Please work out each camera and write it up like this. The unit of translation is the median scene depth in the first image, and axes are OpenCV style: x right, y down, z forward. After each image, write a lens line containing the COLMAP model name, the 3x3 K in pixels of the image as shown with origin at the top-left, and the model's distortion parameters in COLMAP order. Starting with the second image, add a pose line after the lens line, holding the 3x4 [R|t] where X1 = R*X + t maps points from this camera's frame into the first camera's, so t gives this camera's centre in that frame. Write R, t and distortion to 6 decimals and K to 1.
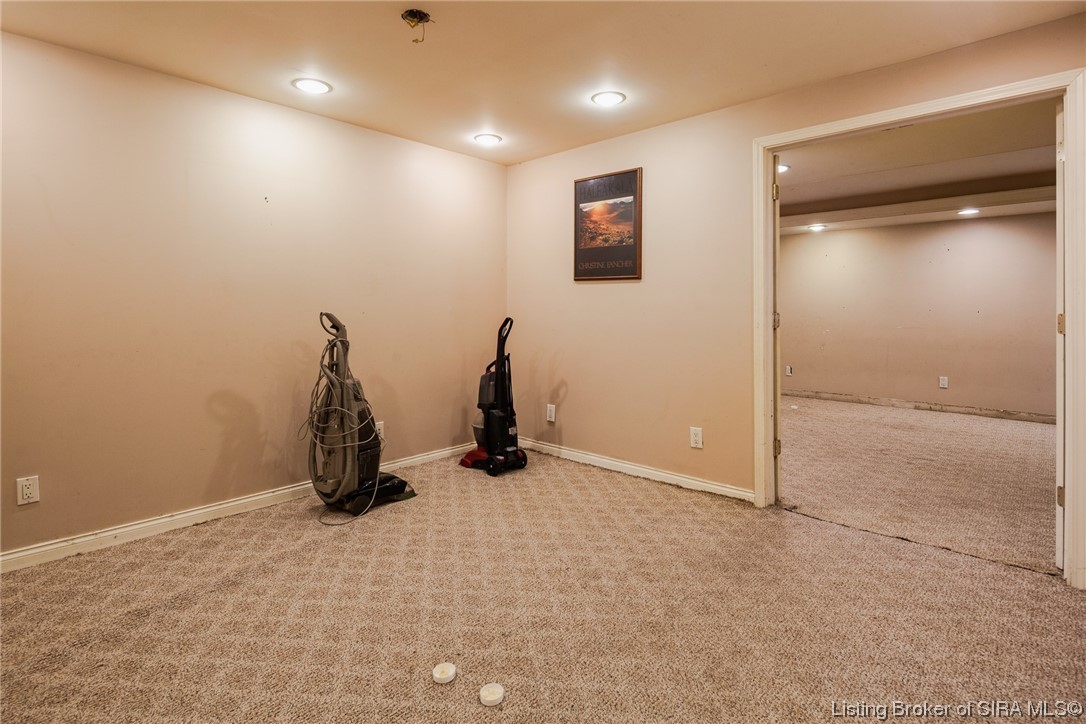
lens RADIAL K [[524.6, 0, 544.8], [0, 524.6, 310.1], [0, 0, 1]] dist [-0.001981, -0.002062]
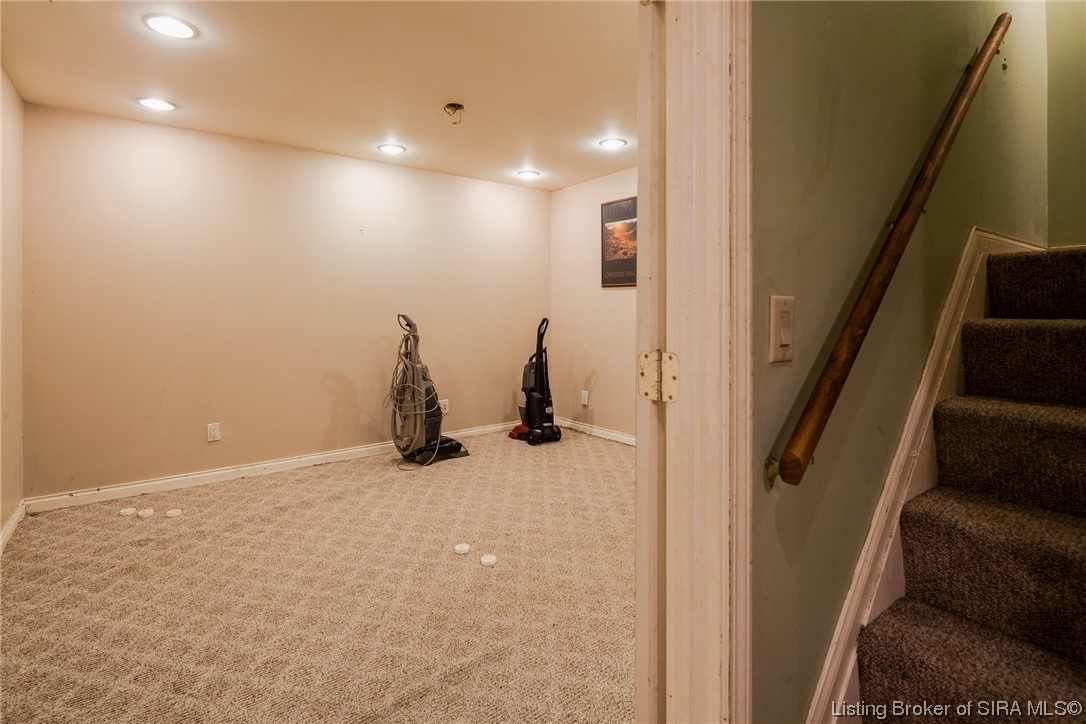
lens RADIAL K [[524.6, 0, 544.8], [0, 524.6, 310.1], [0, 0, 1]] dist [-0.001981, -0.002062]
pose [[0.984715, -0.005072, -0.174102, 0.176760], [0.004232, 0.999978, -0.005194, 0.002286], [0.174124, 0.004377, 0.984714, -0.263128]]
